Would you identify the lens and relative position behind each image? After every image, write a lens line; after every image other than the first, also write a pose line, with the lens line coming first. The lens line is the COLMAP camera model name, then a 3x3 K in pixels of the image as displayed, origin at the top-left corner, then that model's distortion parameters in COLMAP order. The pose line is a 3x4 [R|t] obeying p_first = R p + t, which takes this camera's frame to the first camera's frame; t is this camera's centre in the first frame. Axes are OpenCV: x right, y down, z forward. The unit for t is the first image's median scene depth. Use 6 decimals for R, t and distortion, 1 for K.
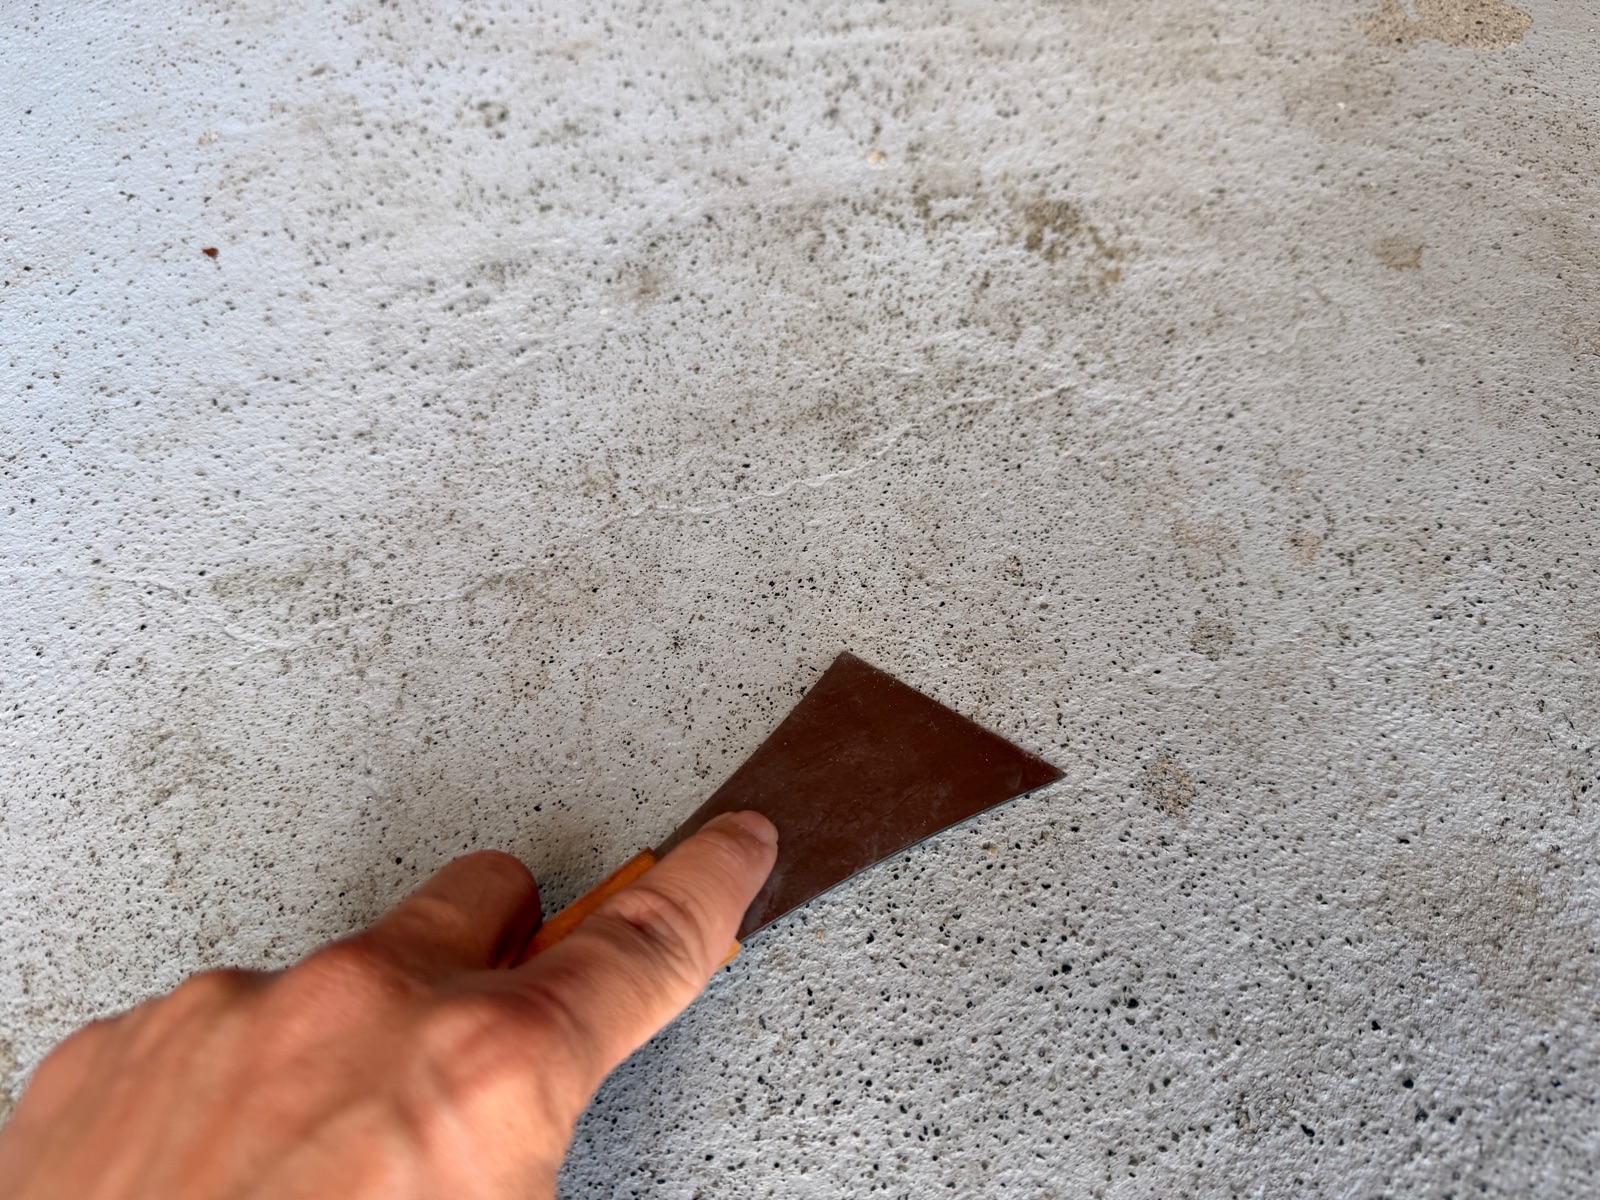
lens RADIAL K [[1108.1, 0, 800.0], [0, 1108.1, 600.0], [0, 0, 1]] dist [0.033230, -0.100688]
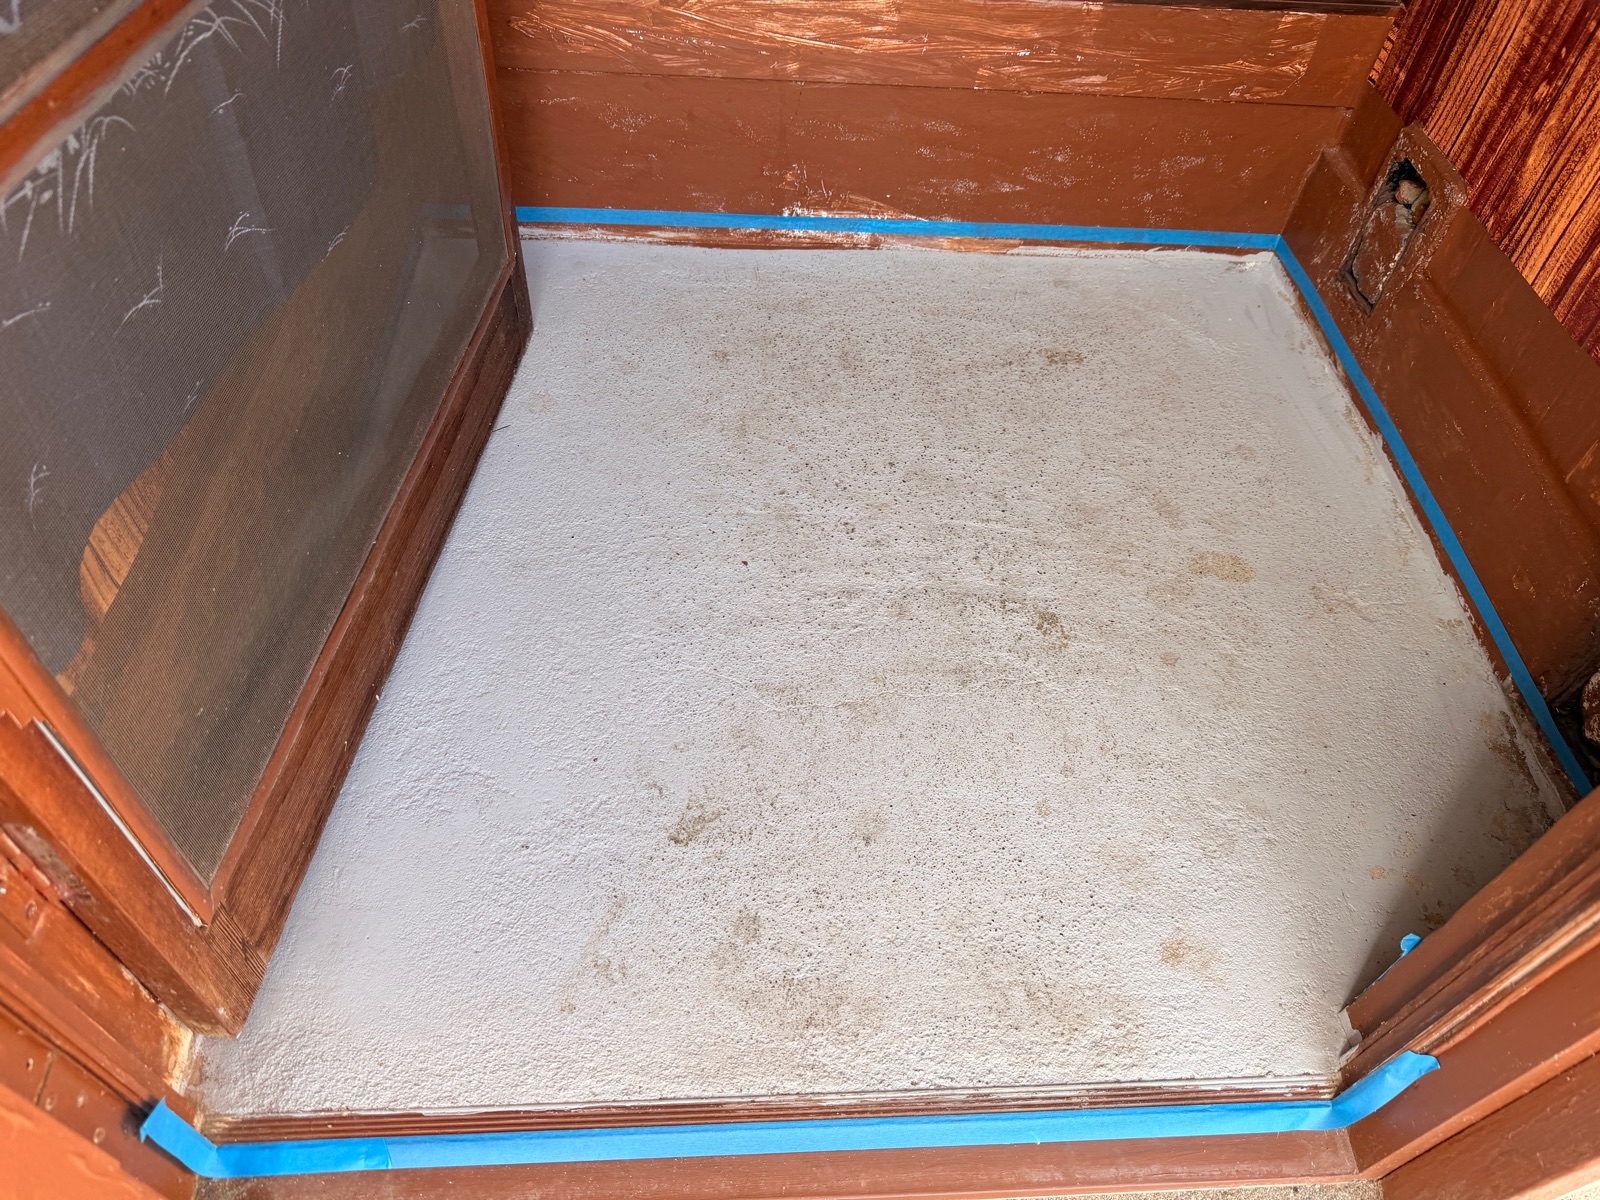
lens RADIAL K [[1108.1, 0, 800.0], [0, 1108.1, 600.0], [0, 0, 1]] dist [0.039262, -0.046327]
pose [[0.976408, 0.213401, -0.032983, -0.316126], [-0.215934, 0.965311, -0.146789, 0.161897], [0.000514, 0.150448, 0.988618, -1.858900]]
